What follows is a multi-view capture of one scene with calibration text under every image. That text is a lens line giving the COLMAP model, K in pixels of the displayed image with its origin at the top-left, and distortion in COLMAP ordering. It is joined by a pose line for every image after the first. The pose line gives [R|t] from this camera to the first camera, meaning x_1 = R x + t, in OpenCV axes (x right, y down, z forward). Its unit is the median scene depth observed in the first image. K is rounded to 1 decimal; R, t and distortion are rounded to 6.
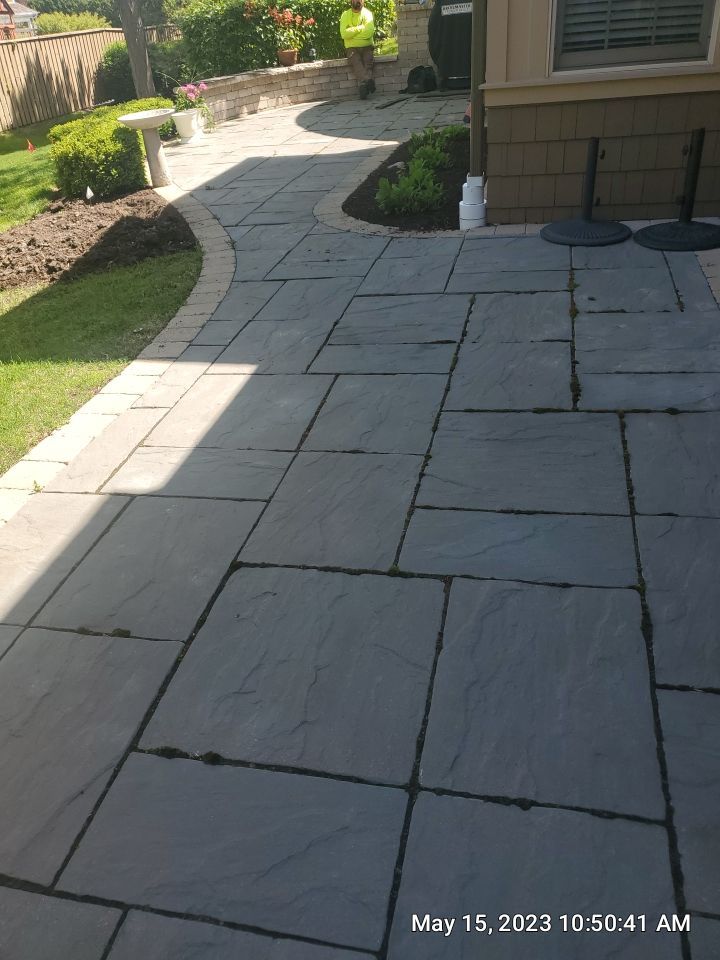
lens RADIAL K [[764.7, 0, 360.0], [0, 764.7, 480.0], [0, 0, 1]] dist [0.020580, 0.005500]
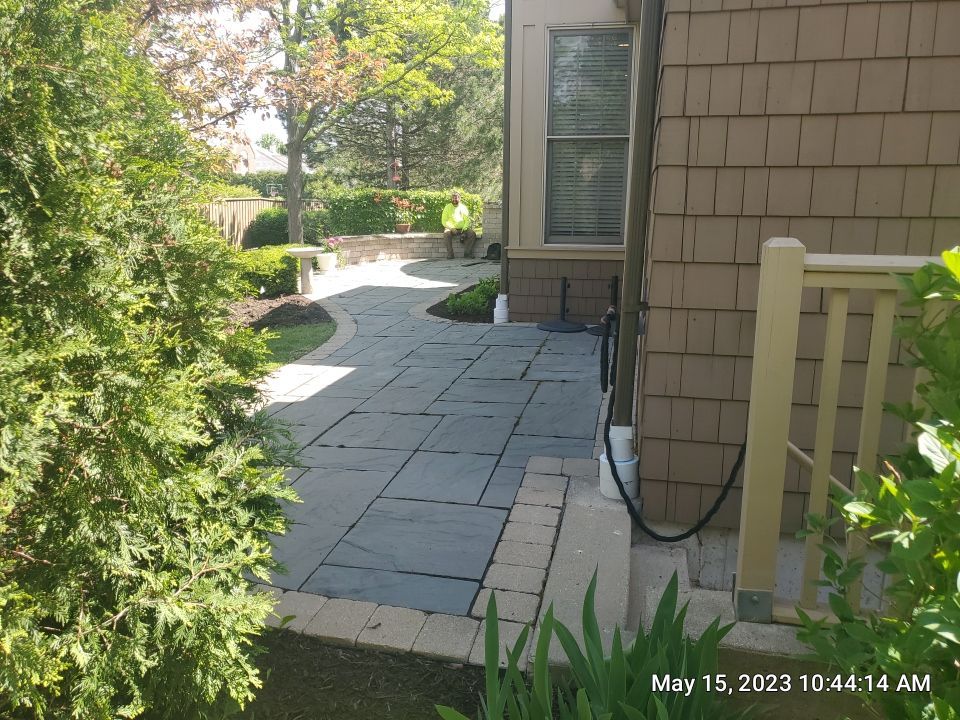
lens RADIAL K [[756.9, 0, 480.0], [0, 756.9, 360.0], [0, 0, 1]] dist [0.161323, 0.000984]
pose [[0.995641, 0.088227, 0.030256, 0.052162], [-0.072745, 0.937568, -0.340110, 0.284743], [-0.058374, 0.336427, 0.939899, -0.479588]]
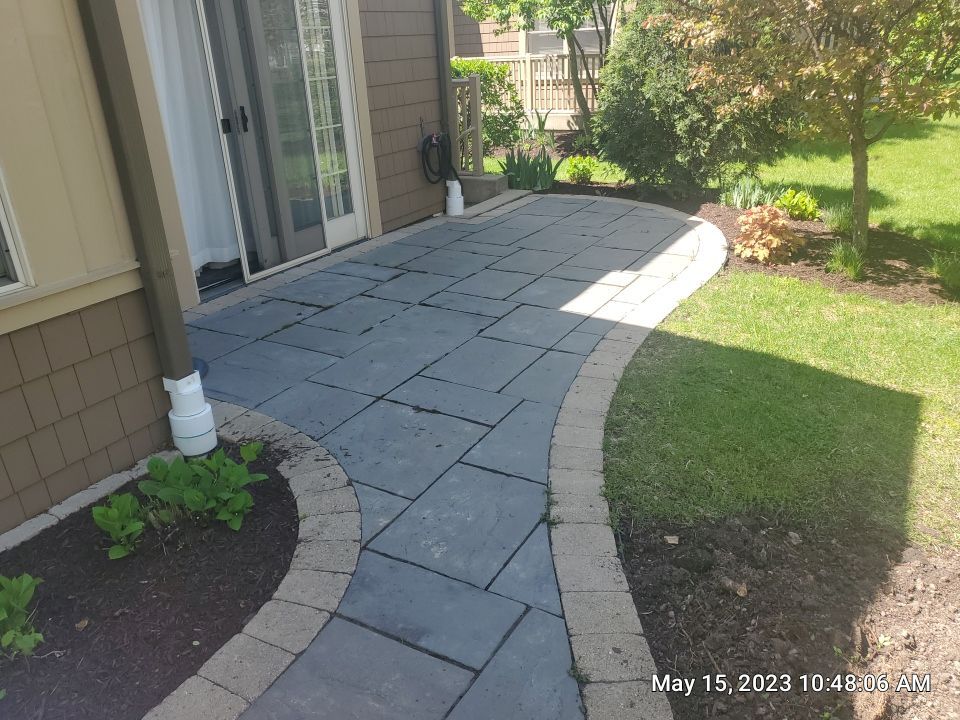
lens RADIAL K [[764.7, 0, 480.0], [0, 764.7, 360.0], [0, 0, 1]] dist [0.020580, 0.005500]
pose [[-0.951146, 0.013680, 0.308440, -0.274411], [0.258093, 0.583500, 0.770010, -0.760424], [-0.169441, 0.811998, -0.558524, 1.173214]]
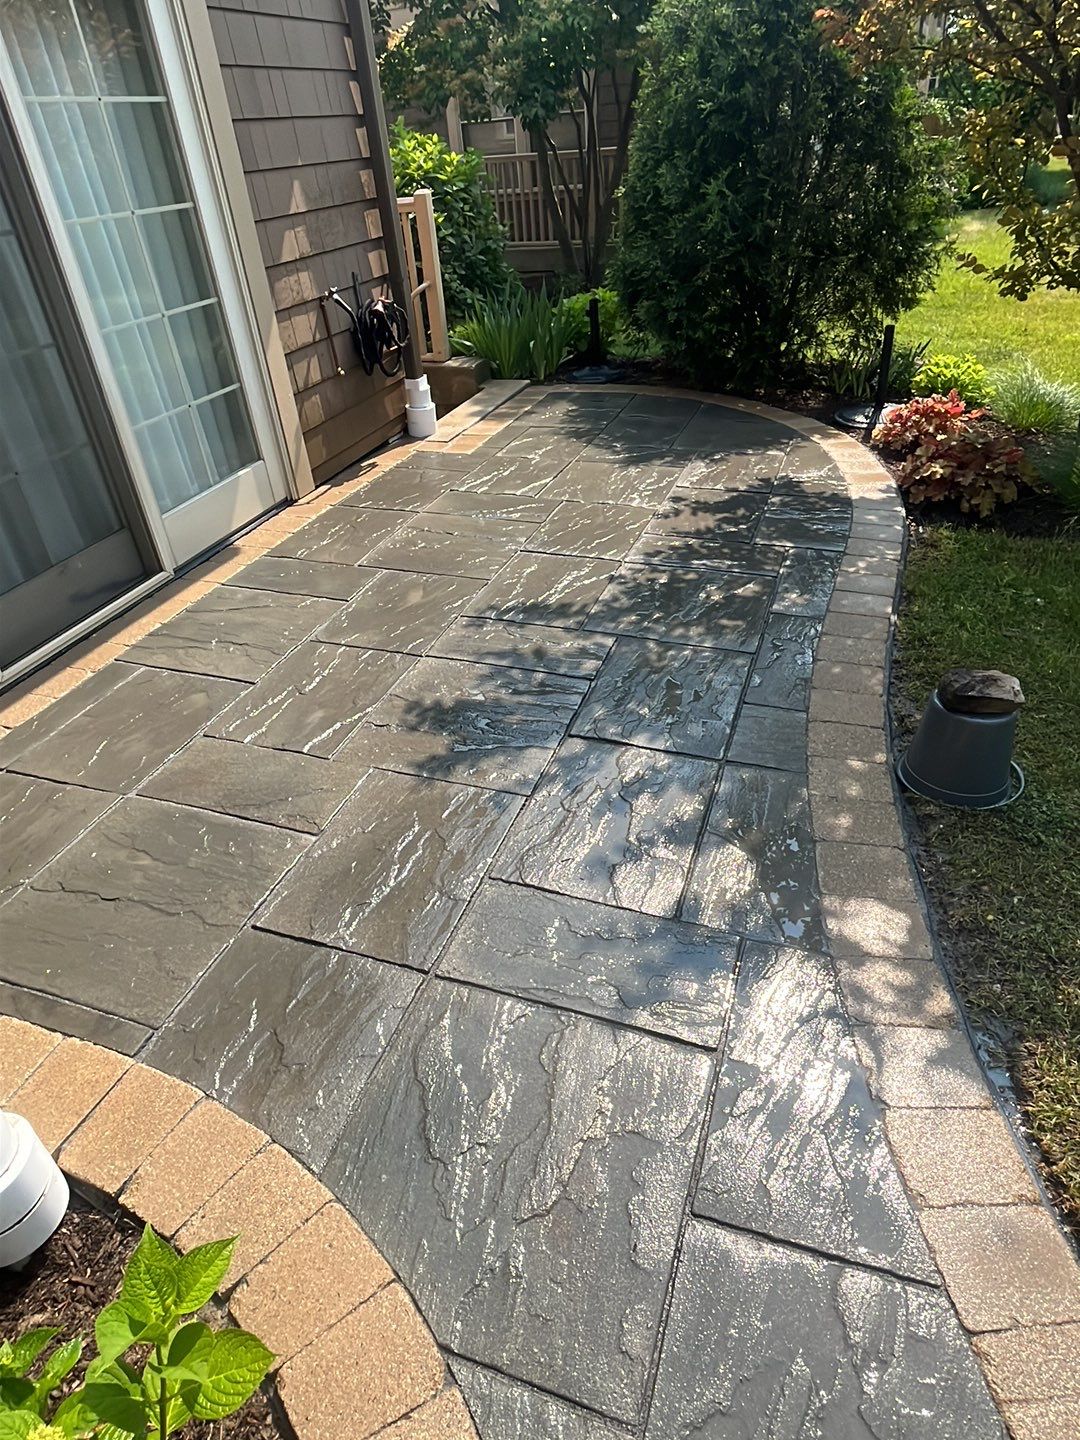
lens RADIAL K [[881.0, 0, 540.0], [0, 881.0, 720.0], [0, 0, 1]] dist [-0.000308, 0.000115]
pose [[-0.981432, 0.062486, 0.181348, -0.092978], [0.191036, 0.403363, 0.894876, -0.587754], [-0.017232, 0.912904, -0.407811, 0.879970]]
